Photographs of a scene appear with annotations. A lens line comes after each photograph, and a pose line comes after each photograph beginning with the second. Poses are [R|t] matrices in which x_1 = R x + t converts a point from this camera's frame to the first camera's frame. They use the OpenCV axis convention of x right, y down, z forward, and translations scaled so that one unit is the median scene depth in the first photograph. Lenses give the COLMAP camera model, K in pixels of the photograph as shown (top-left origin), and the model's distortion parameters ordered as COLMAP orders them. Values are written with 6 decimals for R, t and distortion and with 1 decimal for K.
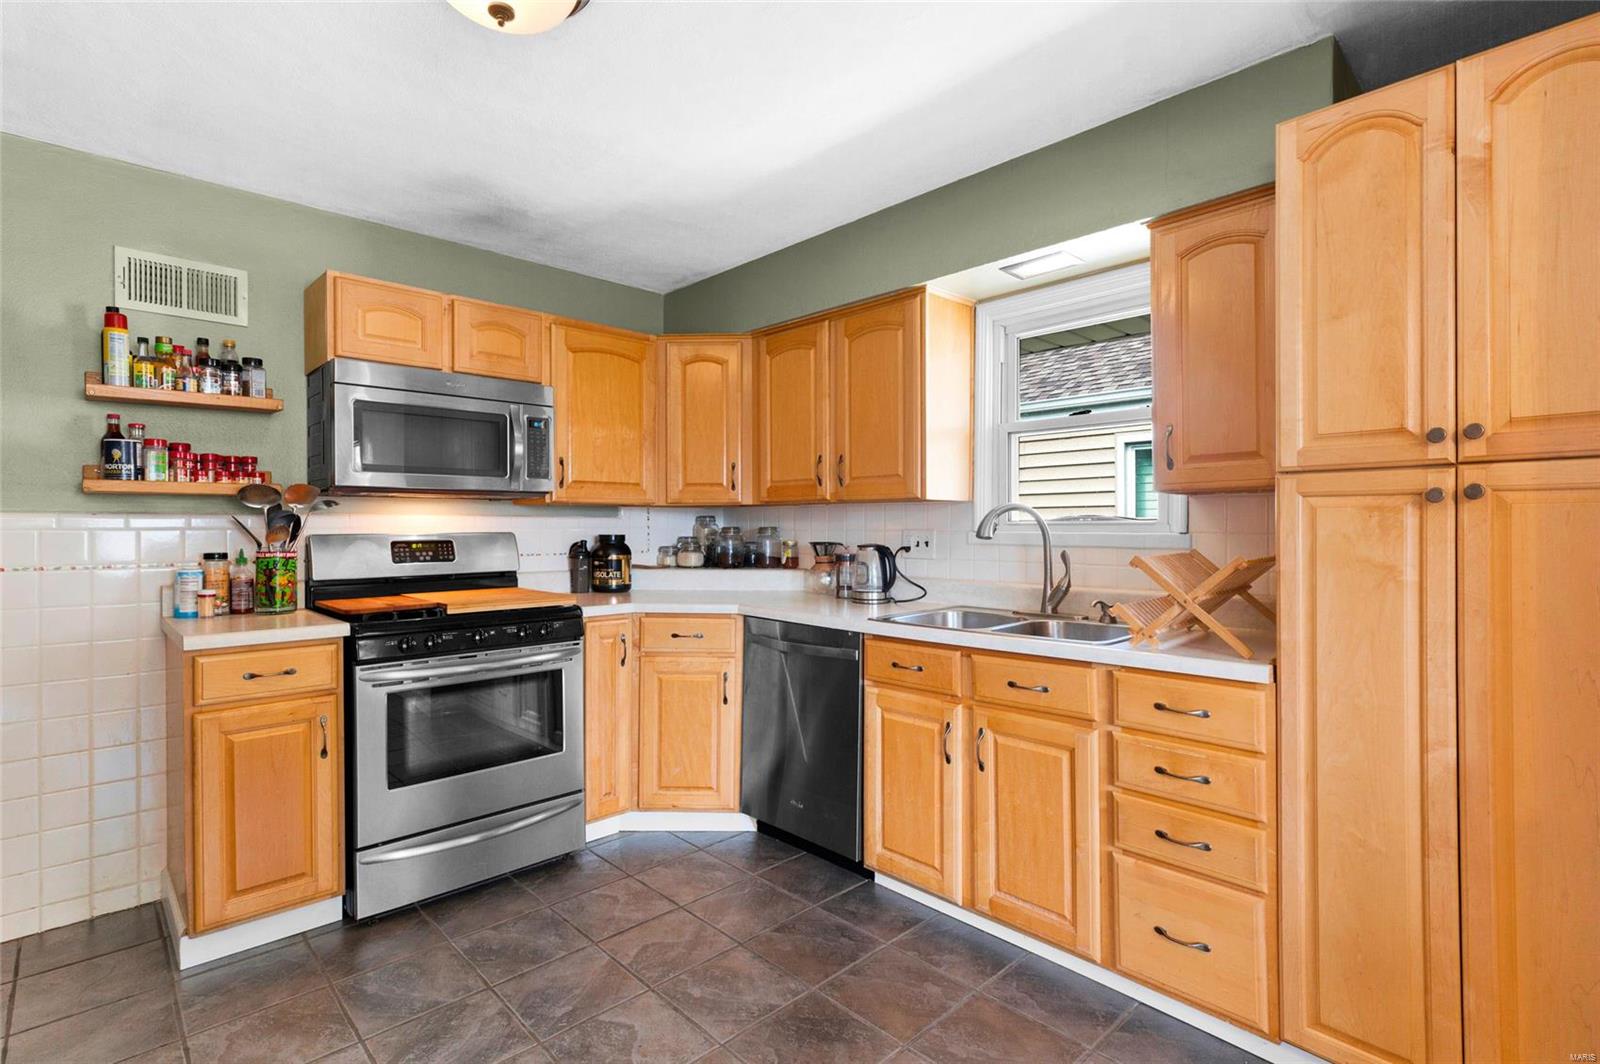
lens RADIAL K [[743.3, 0, 825.7], [0, 743.3, 529.0], [0, 0, 1]] dist [0.002643, 0.000649]
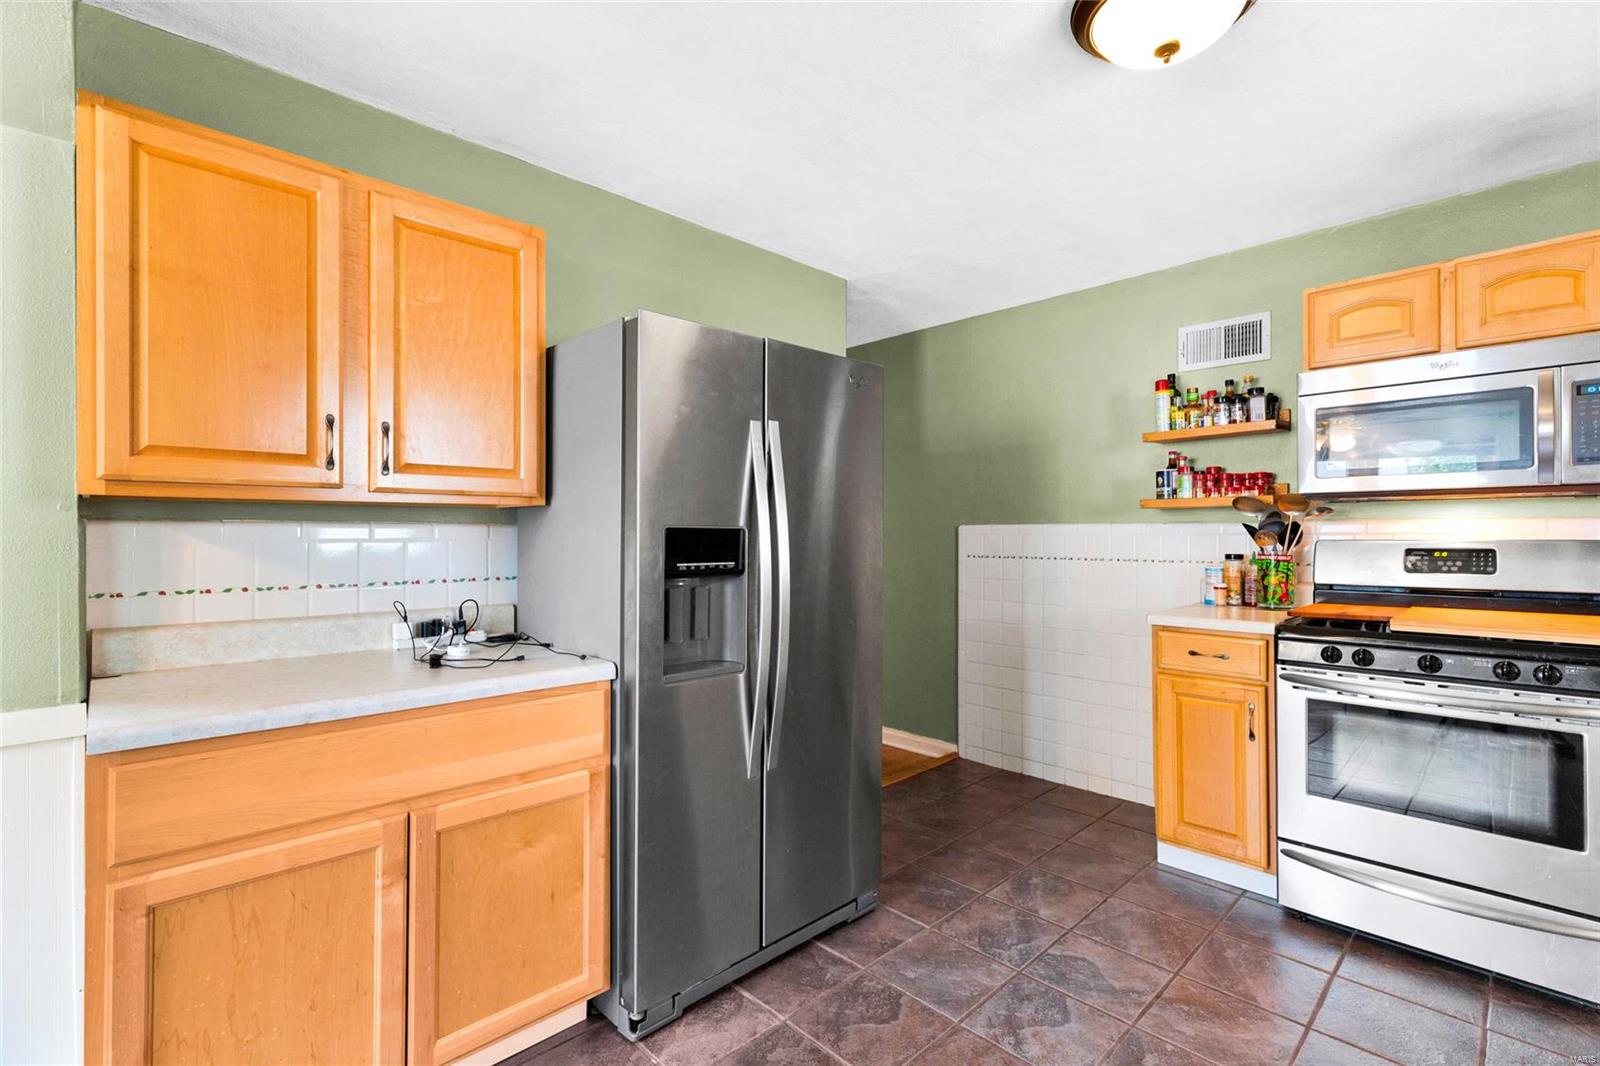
lens RADIAL K [[743.3, 0, 825.7], [0, 743.3, 530.0], [0, 0, 1]] dist [0.002643, 0.000649]
pose [[0.017242, -0.002040, -0.999849, 0.390566], [-0.001625, 0.999997, -0.002069, -0.003603], [0.999850, 0.001661, 0.017238, 0.313242]]
